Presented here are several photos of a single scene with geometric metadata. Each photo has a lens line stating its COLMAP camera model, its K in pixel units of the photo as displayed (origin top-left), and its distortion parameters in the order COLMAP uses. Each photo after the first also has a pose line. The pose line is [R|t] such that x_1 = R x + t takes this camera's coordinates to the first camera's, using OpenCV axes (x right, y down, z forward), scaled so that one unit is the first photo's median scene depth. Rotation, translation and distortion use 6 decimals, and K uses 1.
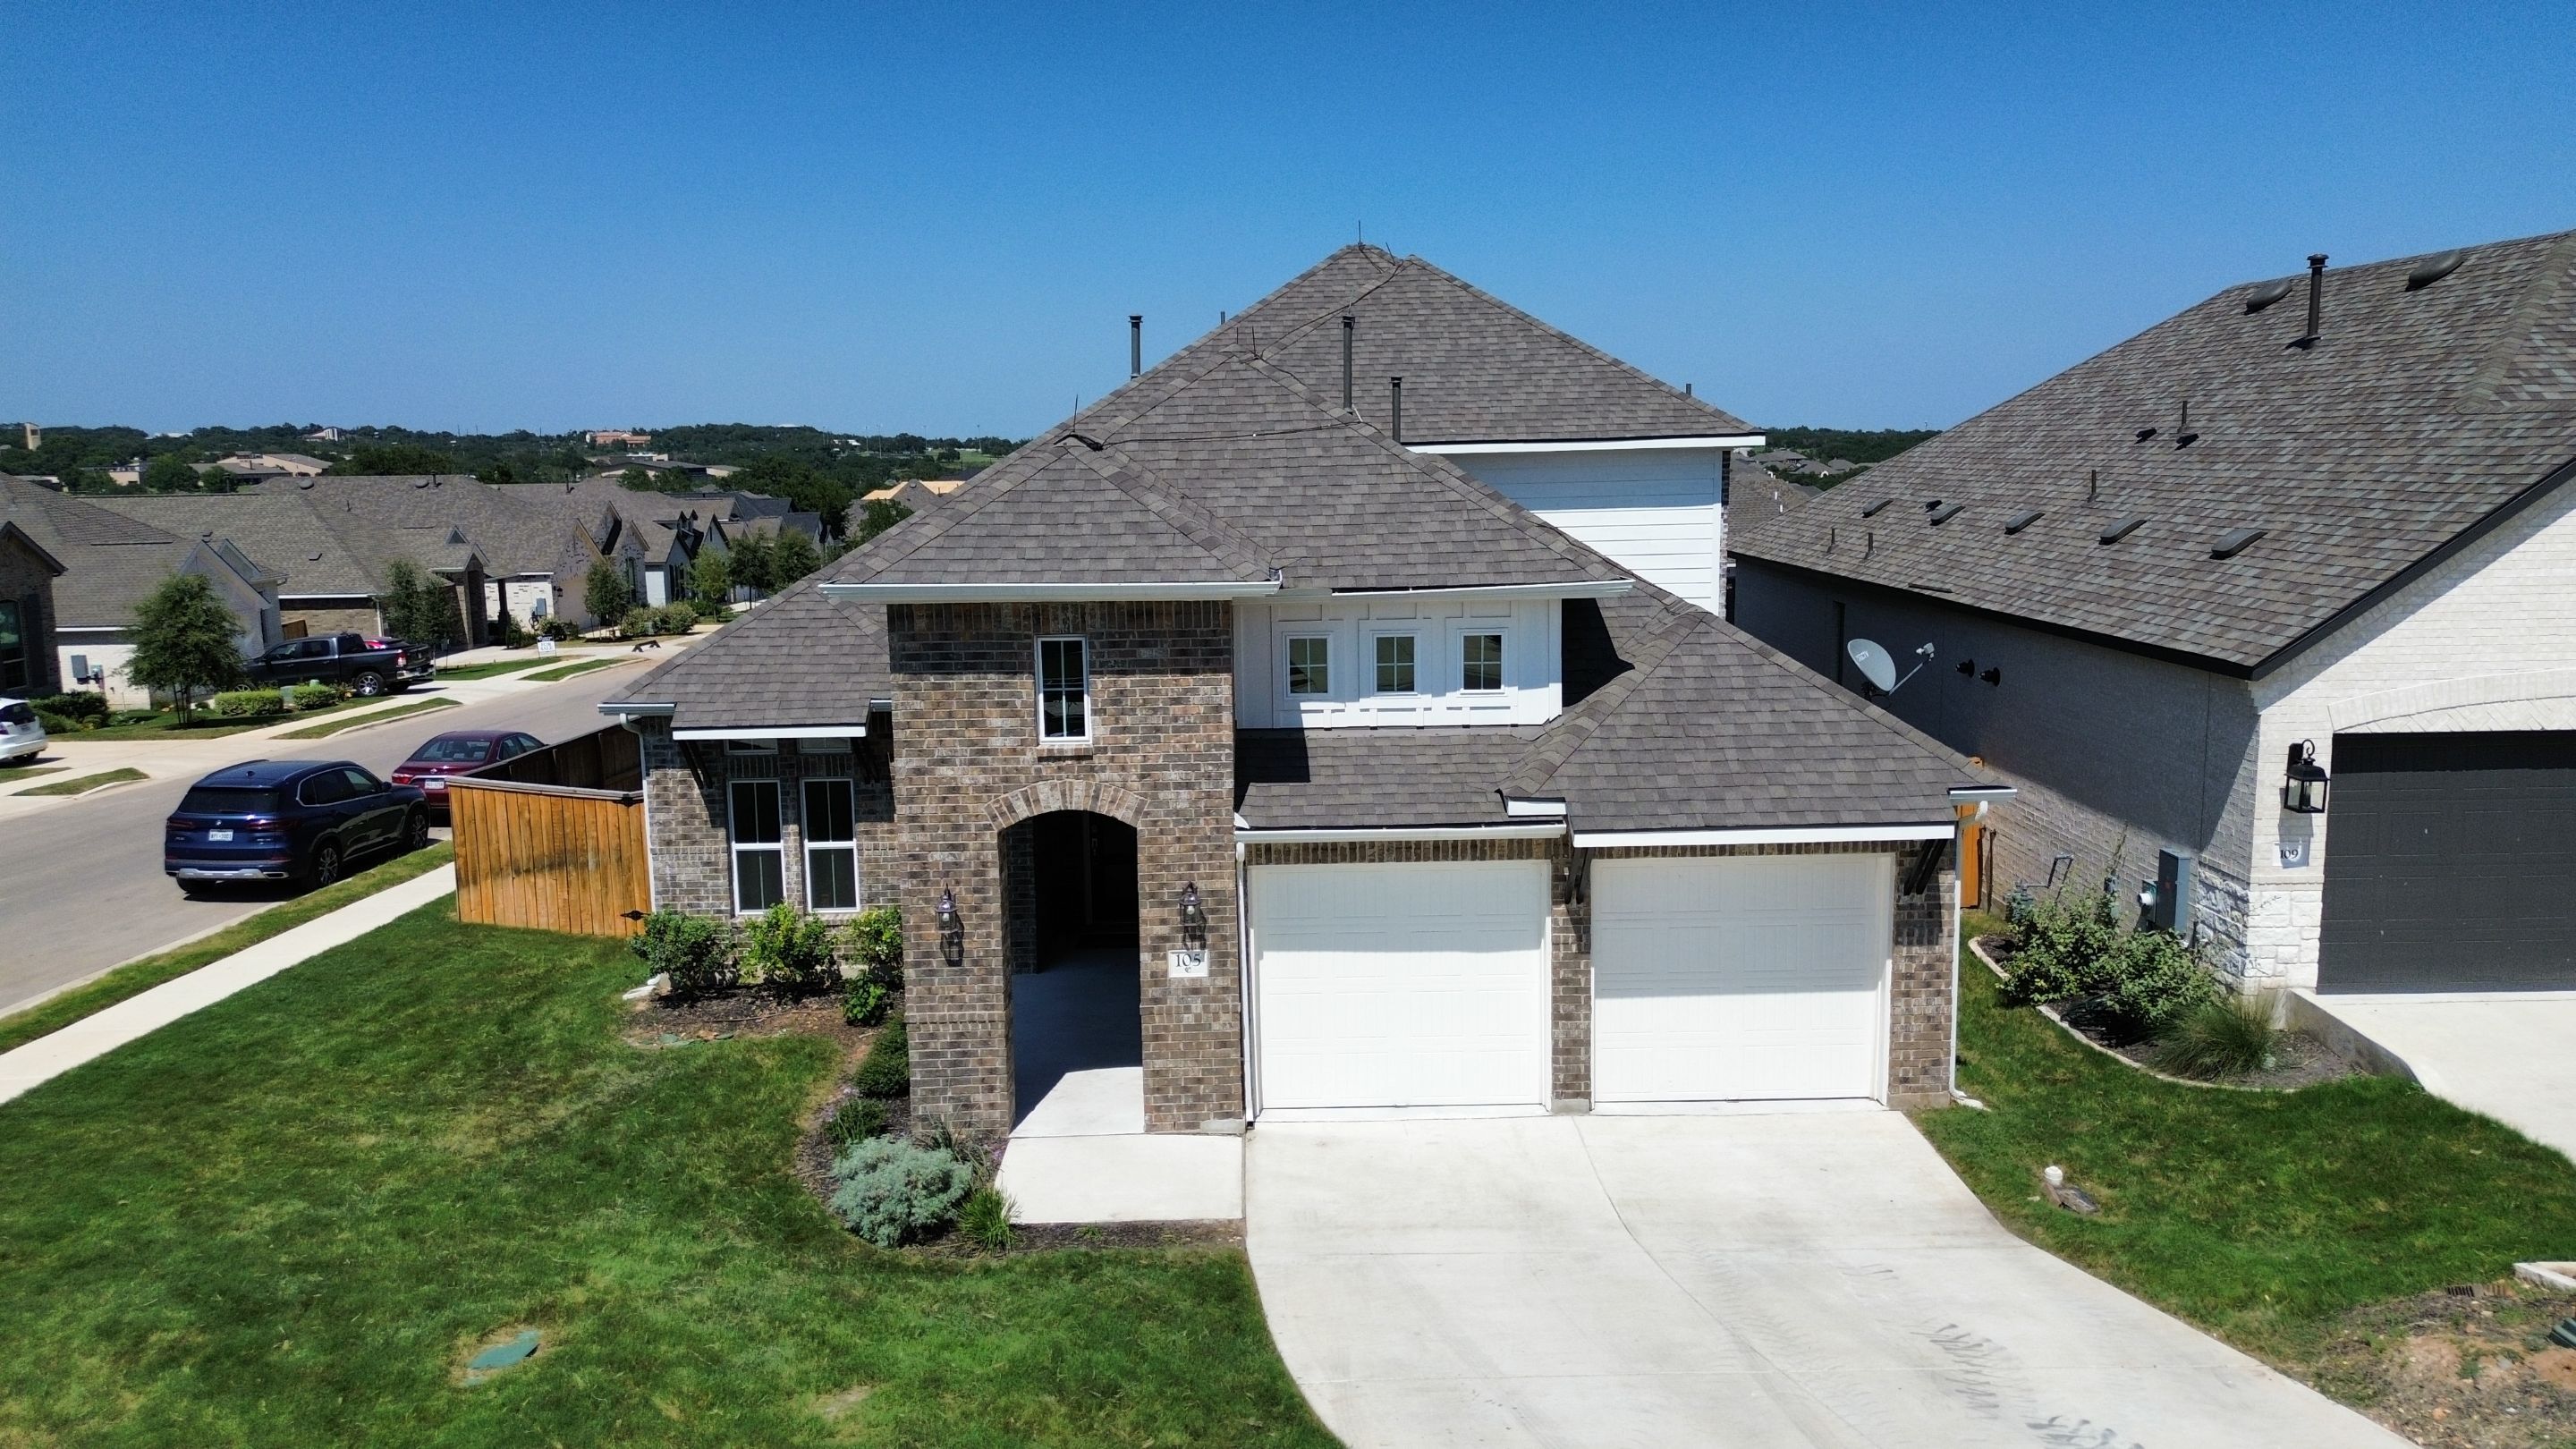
lens RADIAL K [[1824.6, 0, 1290.8], [0, 1824.6, 724.7], [0, 0, 1]] dist [0.062183, -0.054377]
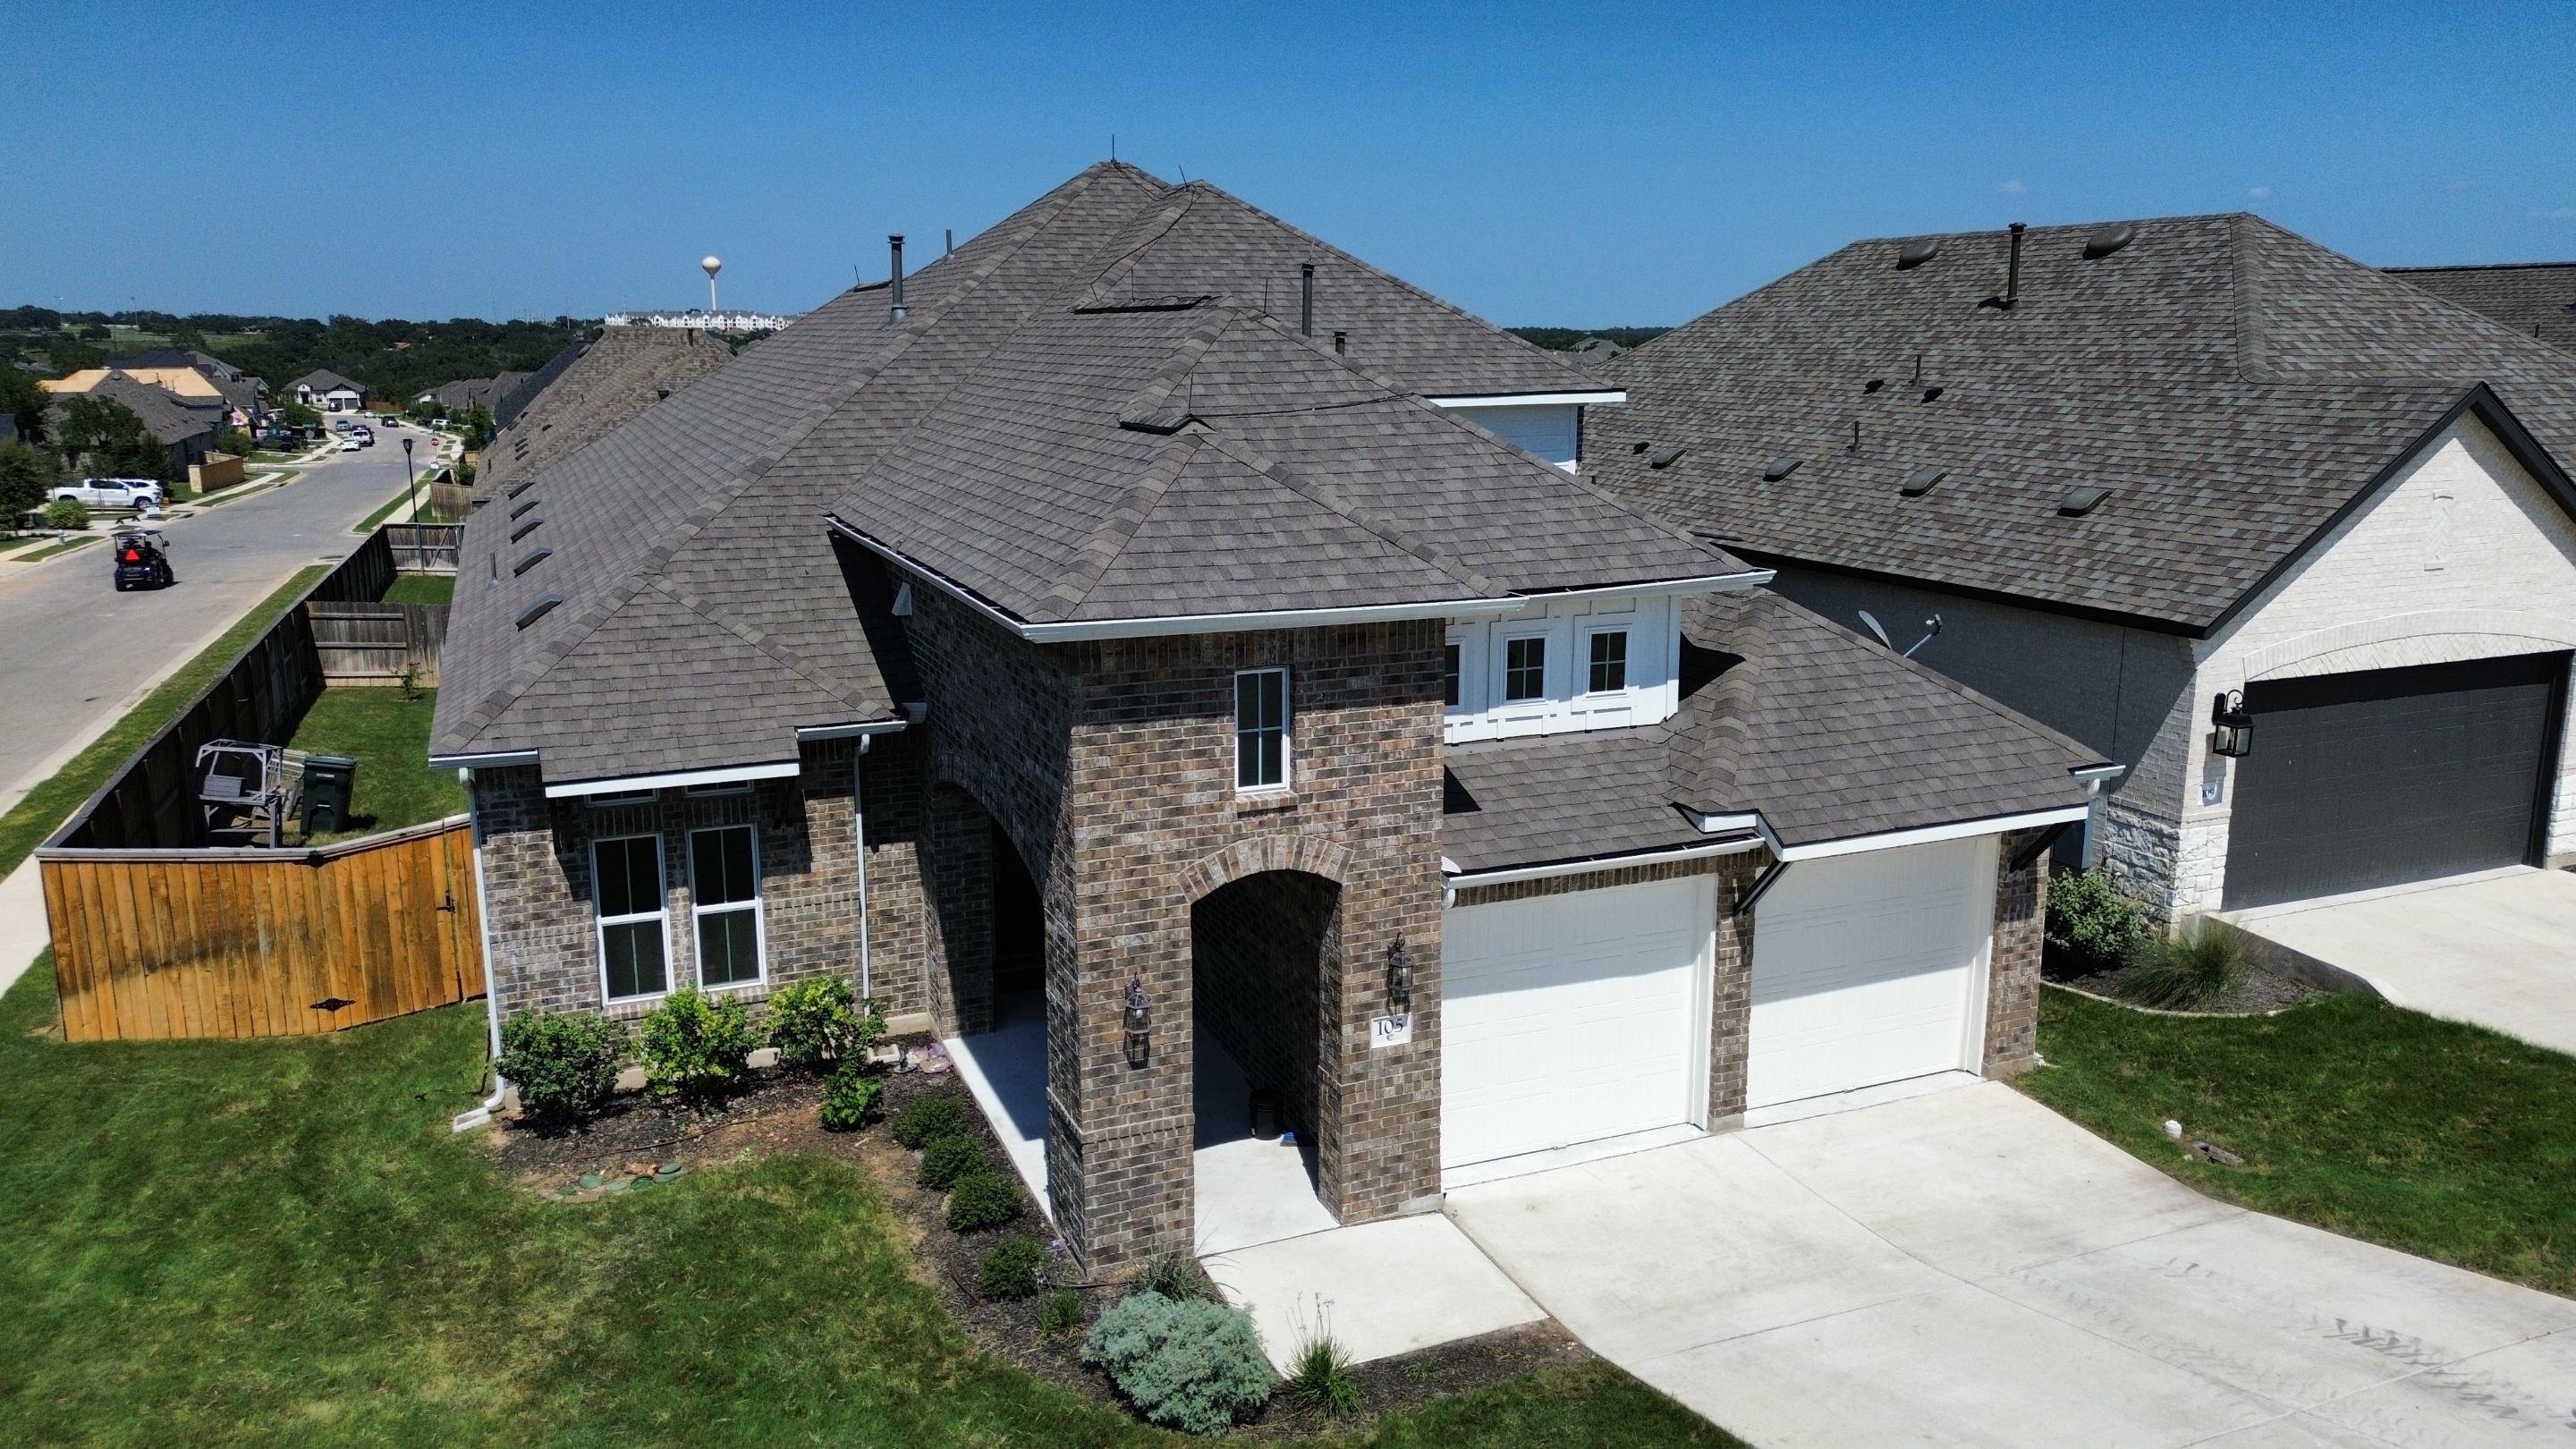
lens RADIAL K [[1824.6, 0, 1294.9], [0, 1824.6, 724.3], [0, 0, 1]] dist [0.062183, -0.054377]
pose [[0.927142, -0.065028, 0.369023, -0.385188], [0.043748, 0.996876, 0.065752, -0.070246], [-0.372146, -0.044818, 0.927091, 0.196121]]
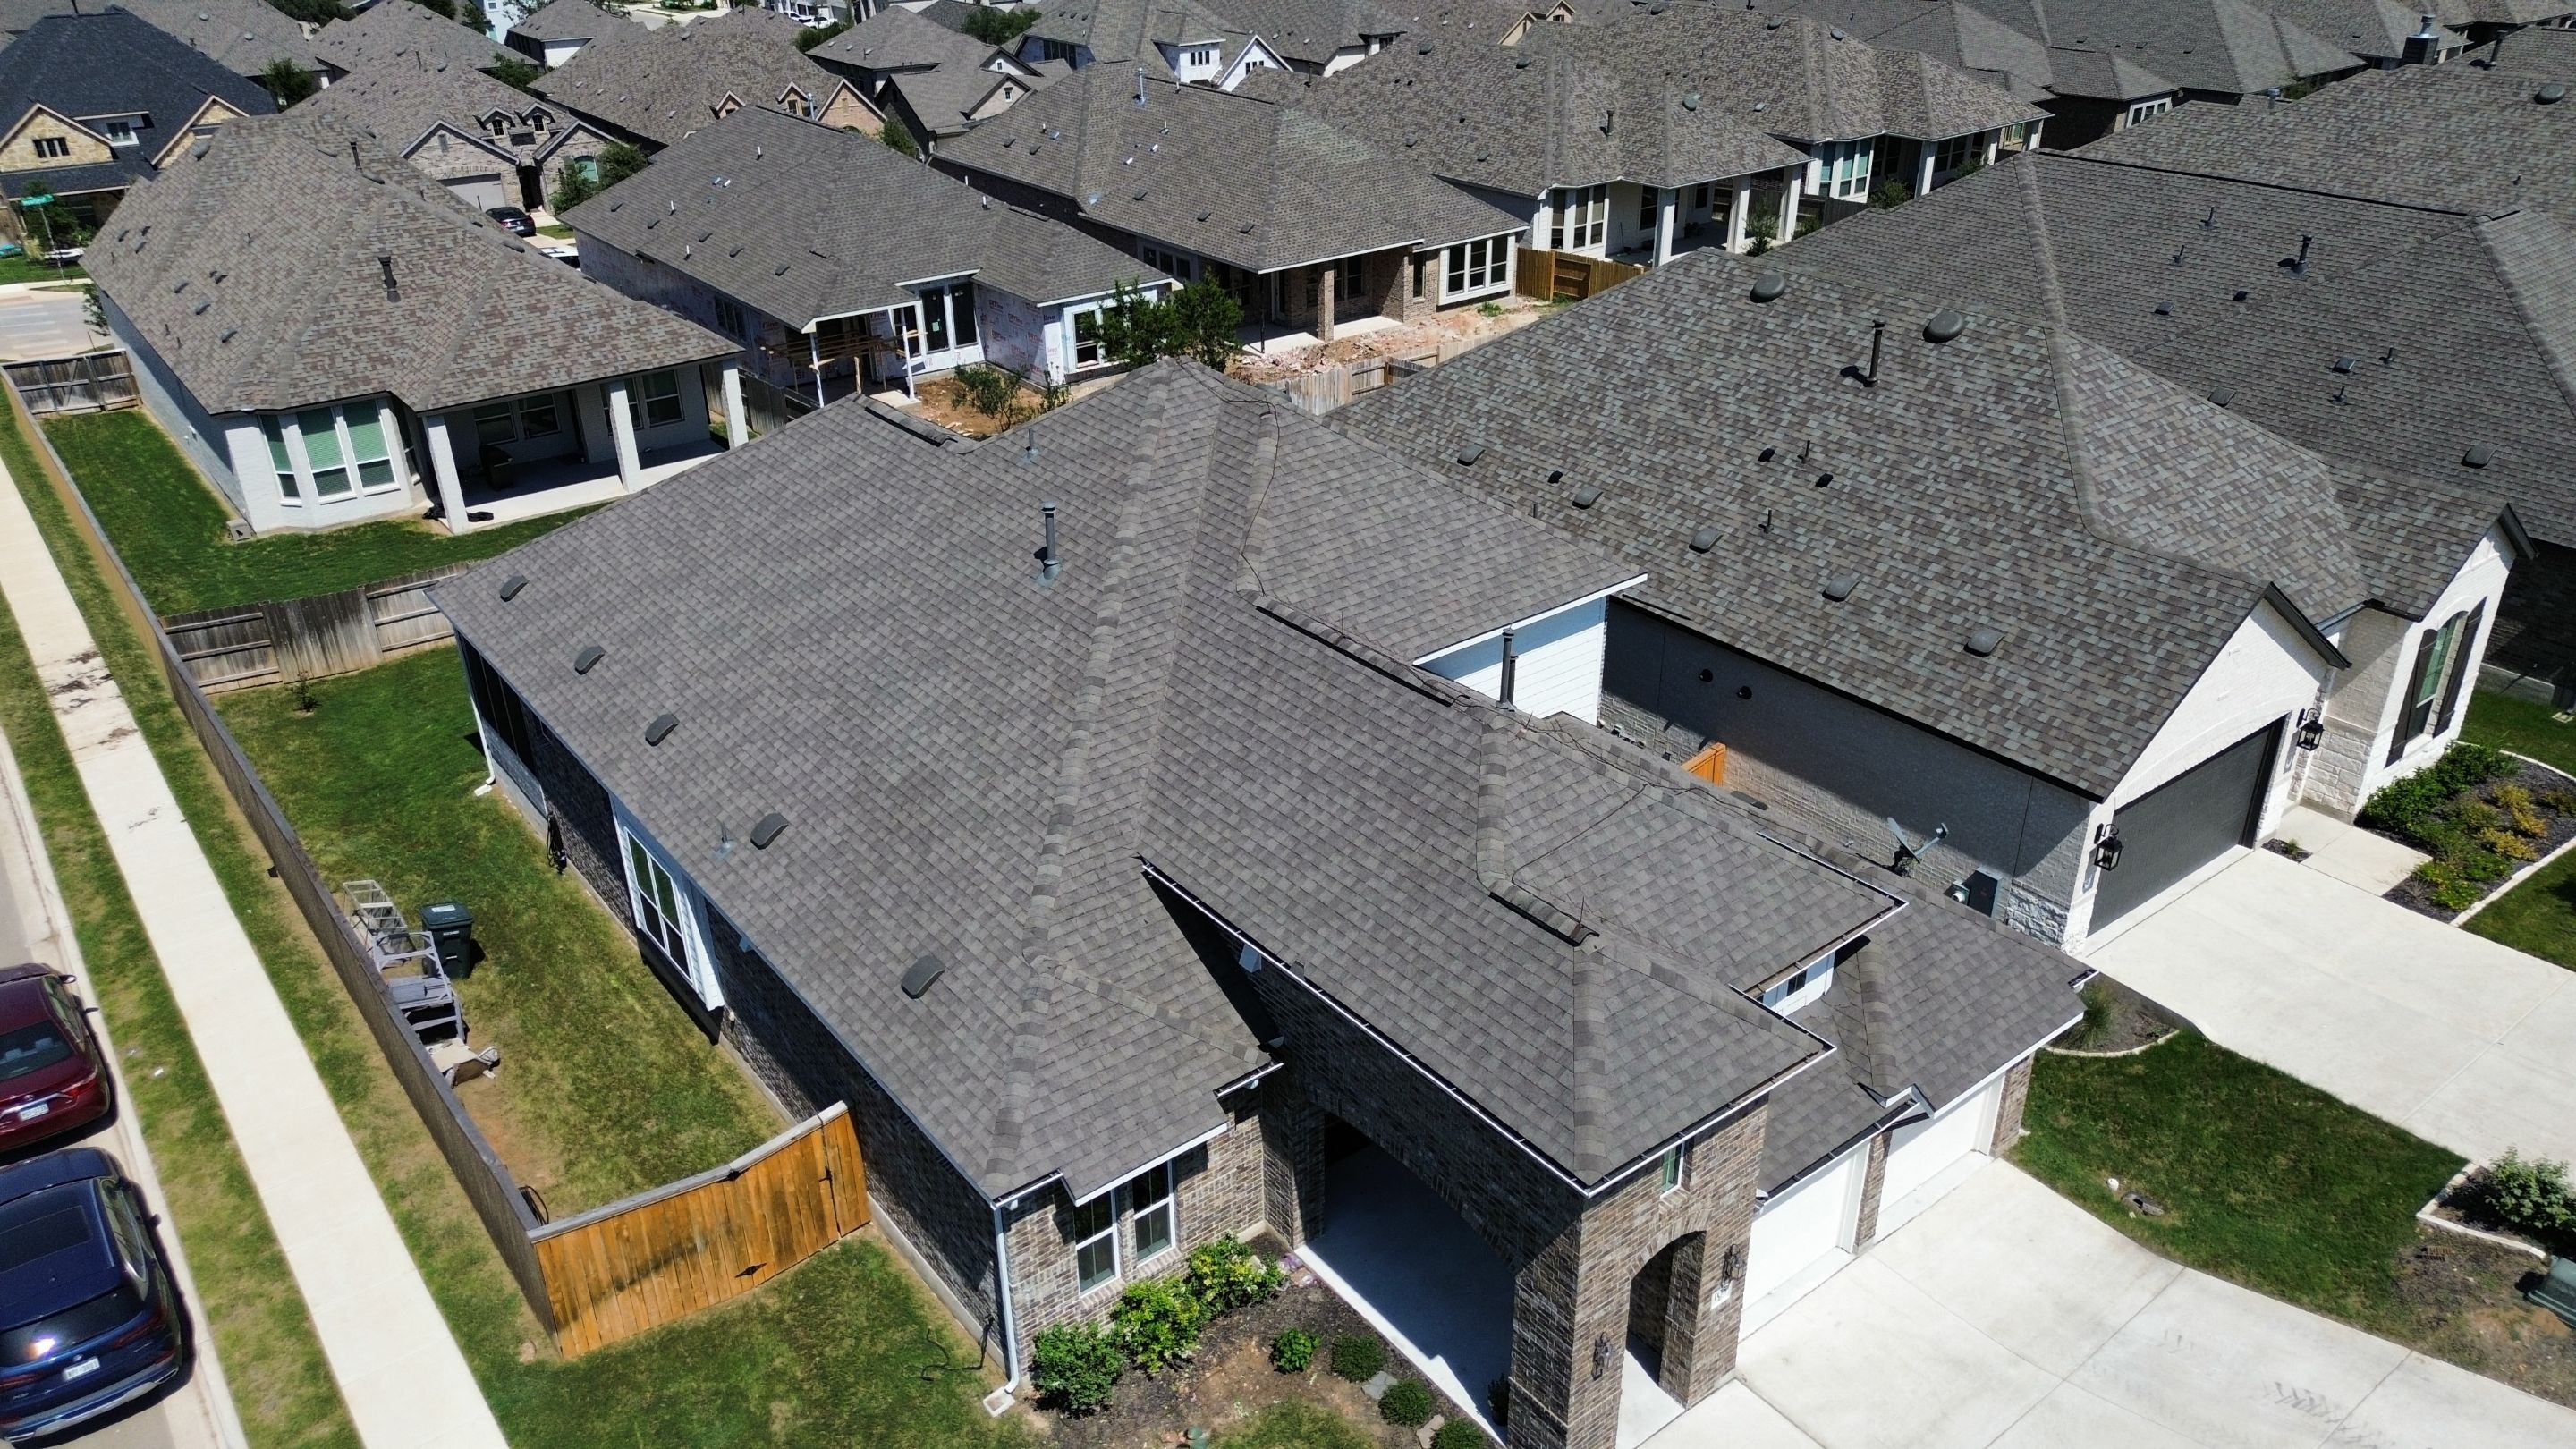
lens RADIAL K [[1824.6, 0, 1295.4], [0, 1824.6, 725.5], [0, 0, 1]] dist [0.062183, -0.054377]
pose [[0.798560, -0.270580, 0.537669, -0.840110], [0.089509, 0.936715, 0.338456, -0.678692], [-0.595222, -0.222151, 0.772243, 0.234391]]
